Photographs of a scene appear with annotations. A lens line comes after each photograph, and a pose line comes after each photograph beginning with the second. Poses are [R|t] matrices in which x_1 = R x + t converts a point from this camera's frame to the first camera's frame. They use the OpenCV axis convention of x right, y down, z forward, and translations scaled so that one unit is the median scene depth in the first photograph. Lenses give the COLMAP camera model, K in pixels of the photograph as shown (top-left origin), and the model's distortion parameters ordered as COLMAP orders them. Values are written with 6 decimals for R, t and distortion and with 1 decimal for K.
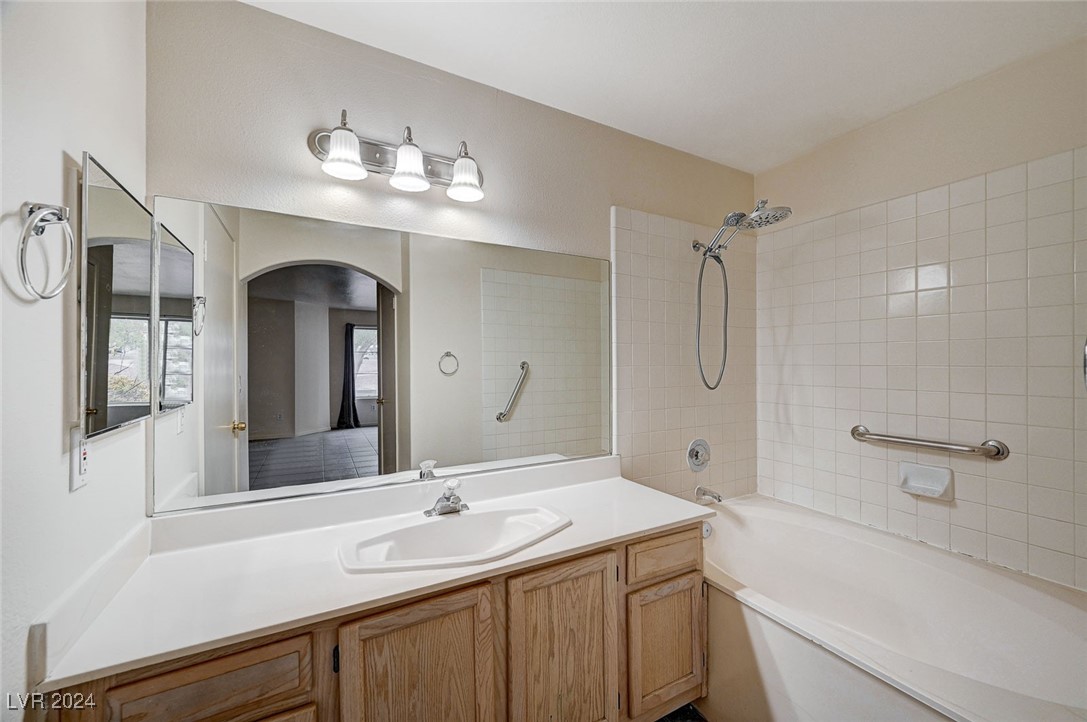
lens RADIAL K [[428.0, 0, 544.1], [0, 428.0, 361.1], [0, 0, 1]] dist [-0.002921, 0.000565]
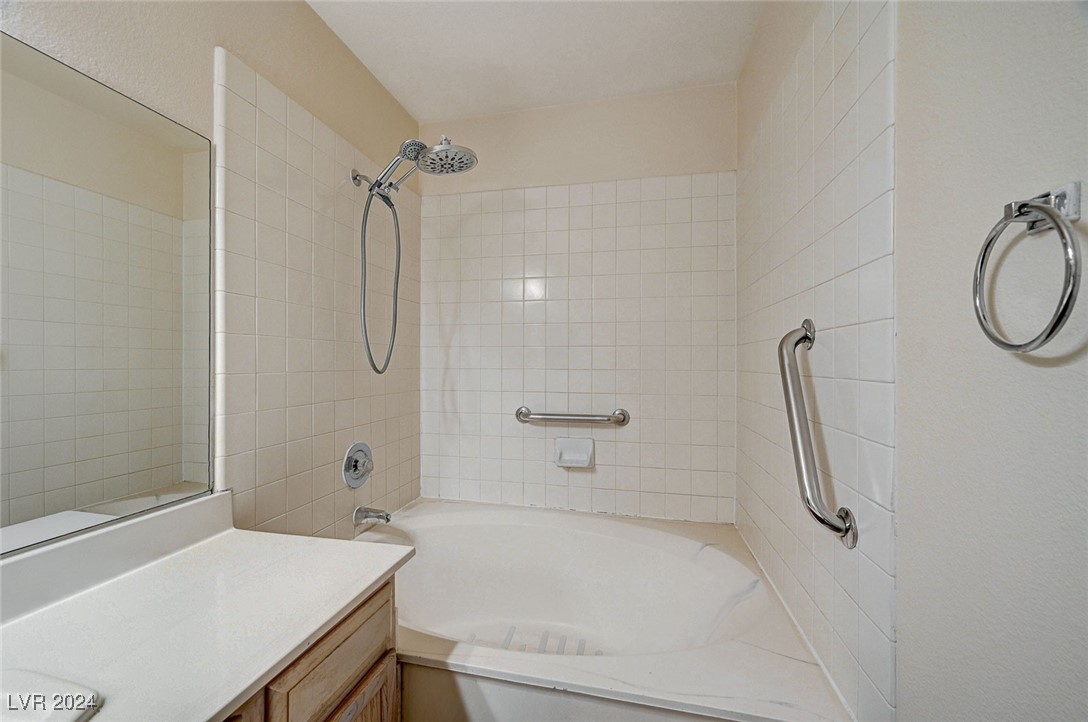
lens RADIAL K [[428.4, 0, 542.1], [0, 428.4, 360.6], [0, 0, 1]] dist [-0.002921, 0.000565]
pose [[0.666806, 0.006104, 0.745207, 0.028142], [-0.006090, 0.999978, -0.002742, 0.047193], [-0.745207, -0.002710, 0.666828, 0.312649]]
